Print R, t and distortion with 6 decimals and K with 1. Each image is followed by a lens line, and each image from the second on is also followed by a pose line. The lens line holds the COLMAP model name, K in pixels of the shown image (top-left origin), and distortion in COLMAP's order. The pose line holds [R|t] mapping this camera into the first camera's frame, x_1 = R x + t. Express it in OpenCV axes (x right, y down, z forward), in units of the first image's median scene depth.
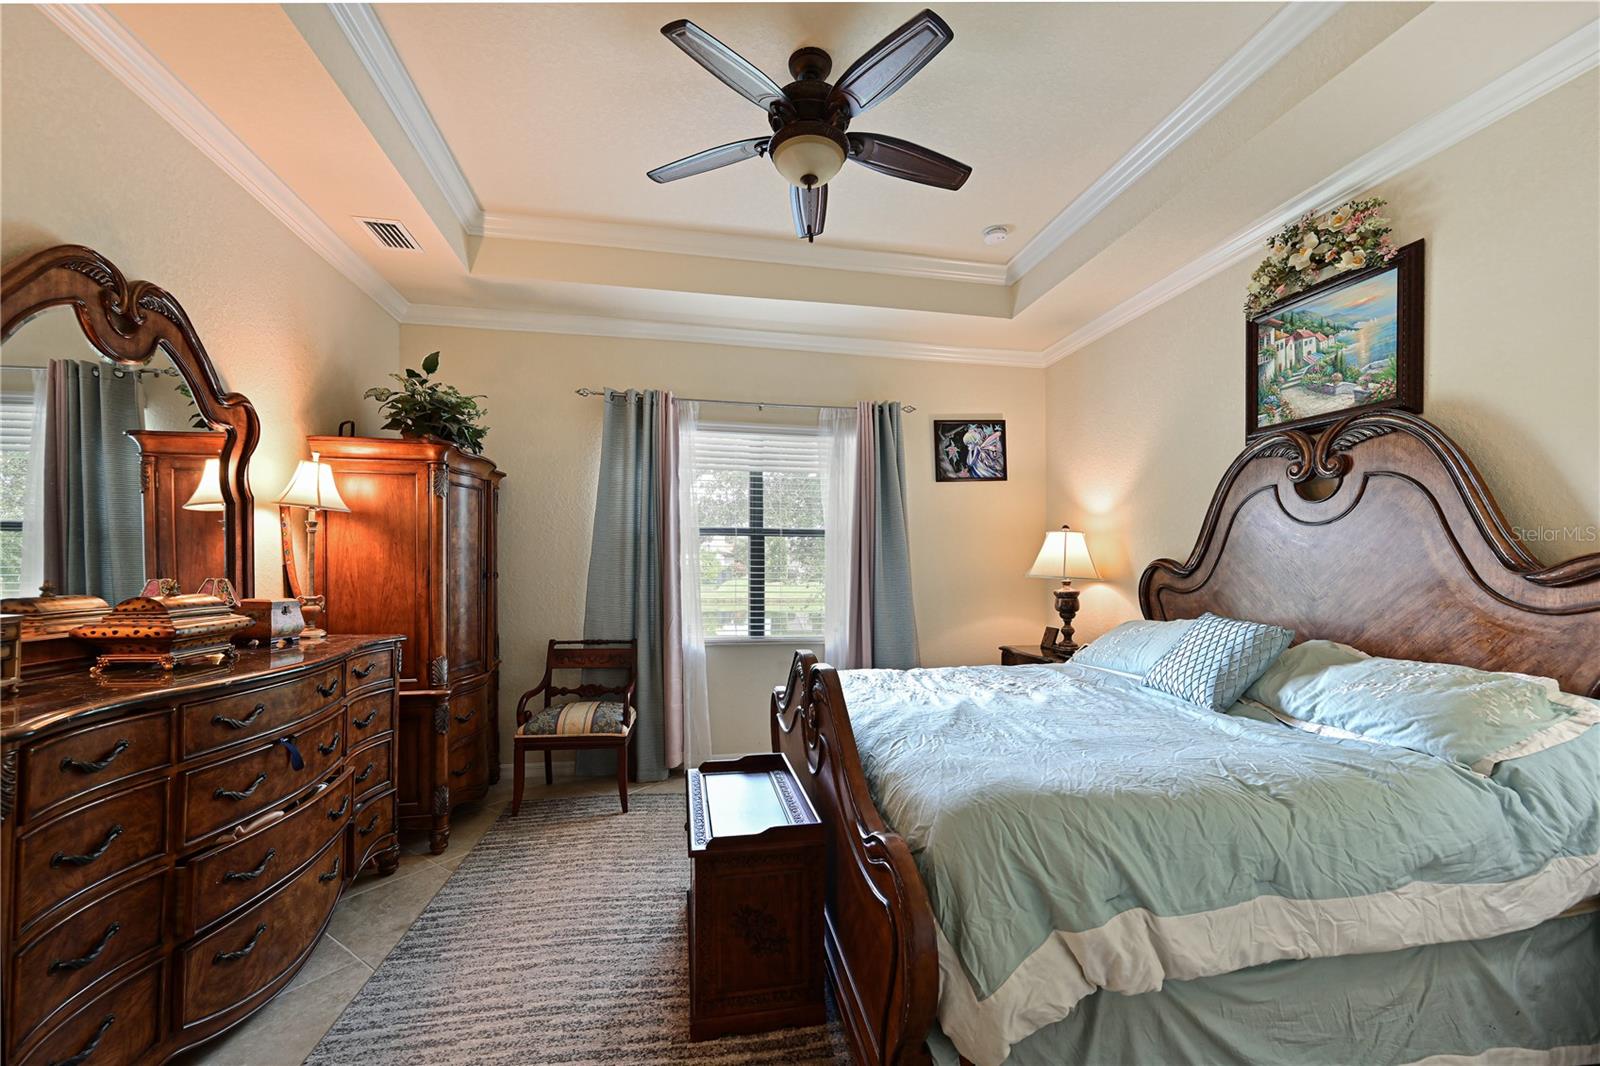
lens RADIAL K [[623.2, 0, 794.6], [0, 623.2, 565.8], [0, 0, 1]] dist [0.001183, 0.000152]
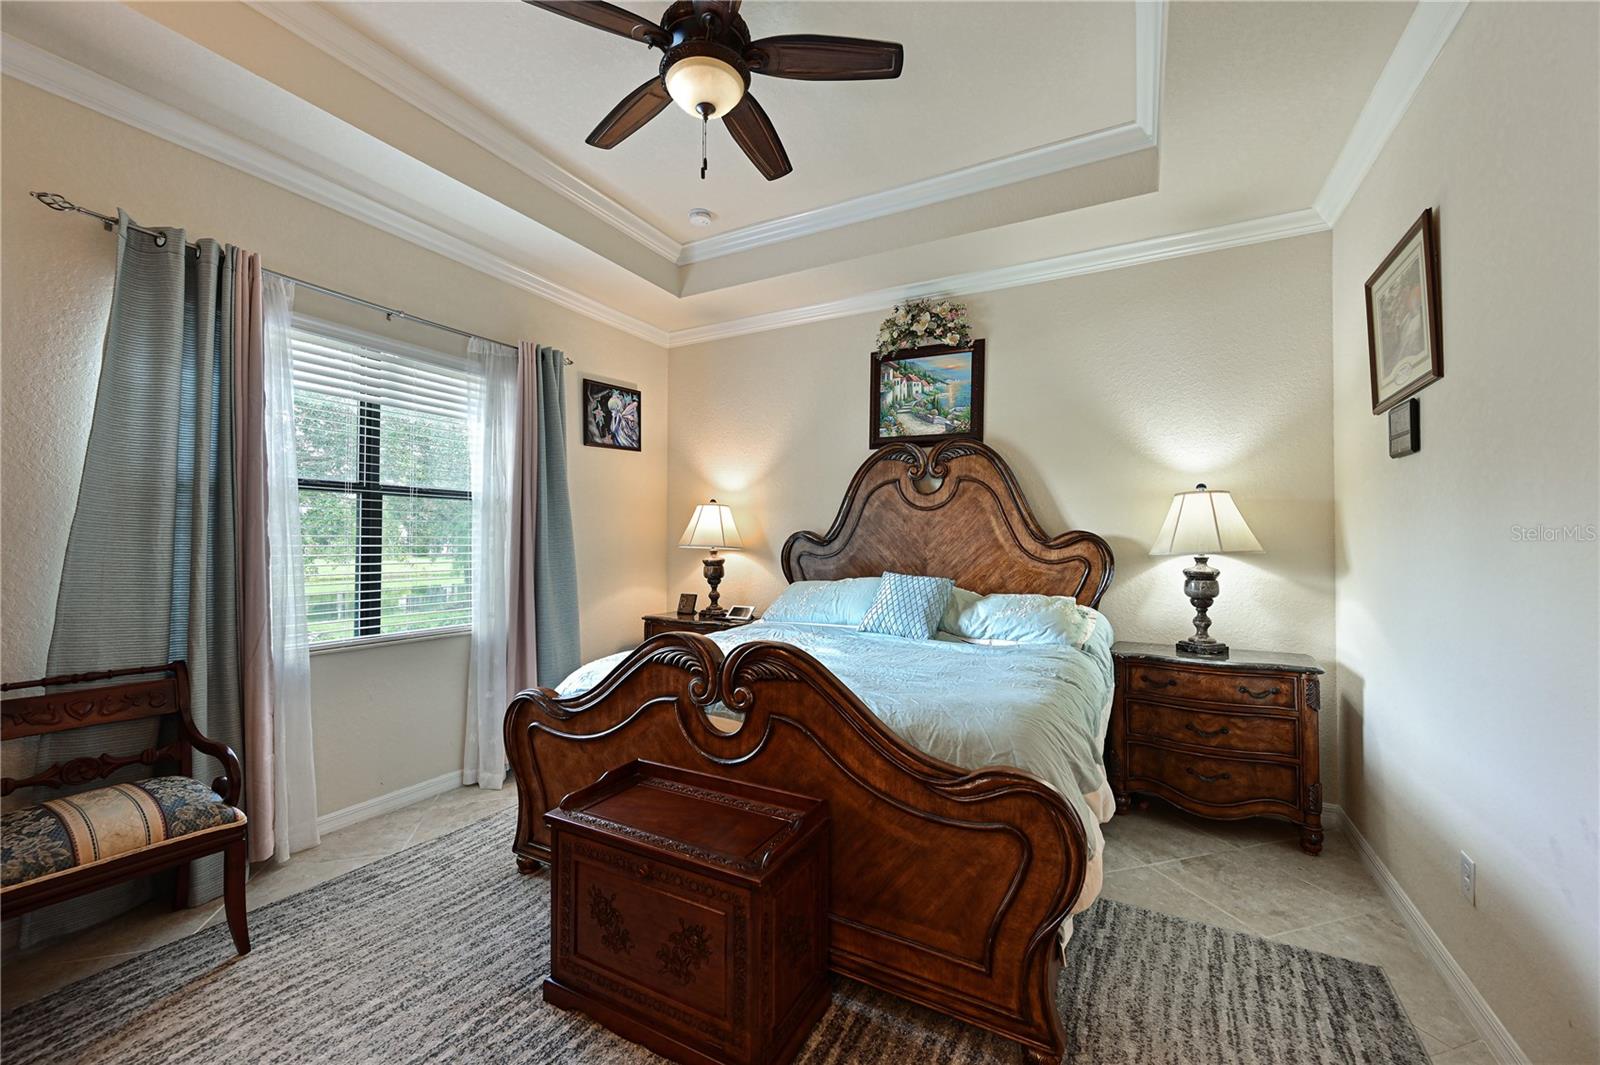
lens RADIAL K [[639.5, 0, 782.0], [0, 639.5, 533.7], [0, 0, 1]] dist [0.000785, 0.000109]
pose [[0.637363, 0.005051, 0.770547, -0.420301], [-0.002853, 0.999987, -0.004196, -0.000455], [-0.770558, 0.000476, 0.637369, 0.223558]]
